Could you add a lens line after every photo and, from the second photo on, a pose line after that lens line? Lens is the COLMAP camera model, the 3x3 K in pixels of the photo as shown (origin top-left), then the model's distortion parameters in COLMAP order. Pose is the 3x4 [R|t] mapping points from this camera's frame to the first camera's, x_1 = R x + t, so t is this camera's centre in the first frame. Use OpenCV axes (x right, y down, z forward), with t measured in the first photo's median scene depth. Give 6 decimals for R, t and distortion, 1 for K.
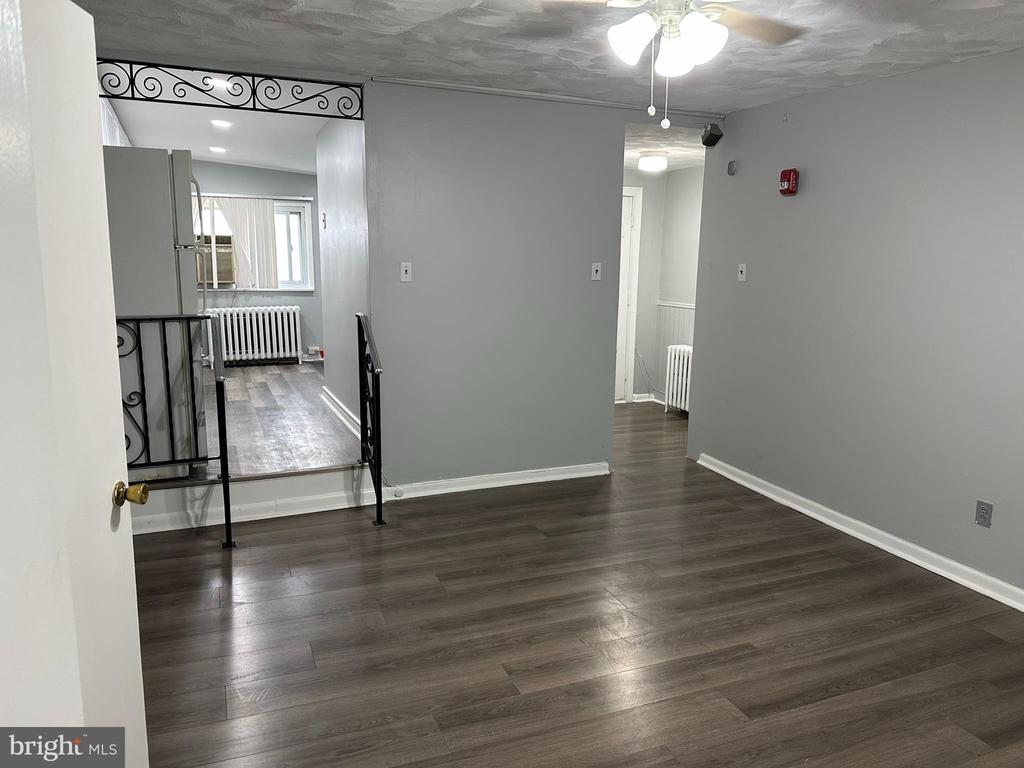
lens RADIAL K [[719.8, 0, 518.3], [0, 719.8, 383.3], [0, 0, 1]] dist [0.073269, -0.091128]
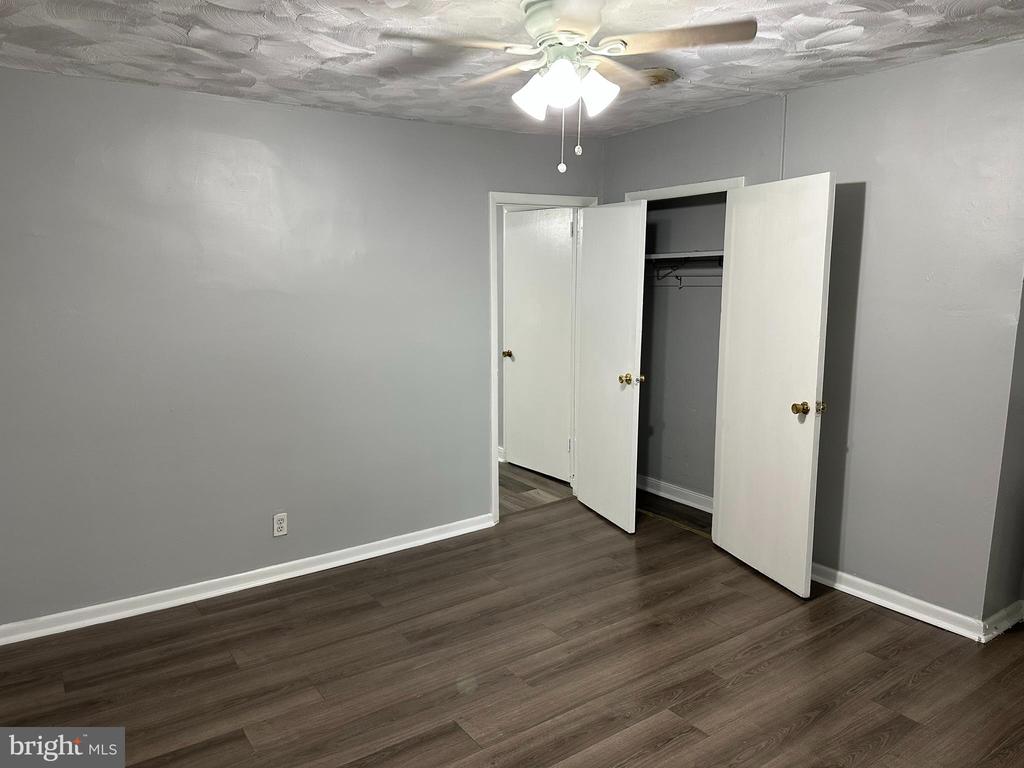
lens RADIAL K [[719.8, 0, 518.3], [0, 719.8, 383.3], [0, 0, 1]] dist [0.073269, -0.091128]
pose [[-0.979786, 0.014474, -0.199525, 0.429097], [-0.050761, 0.946749, 0.317946, -0.348292], [0.193502, 0.321647, -0.926876, 1.829207]]
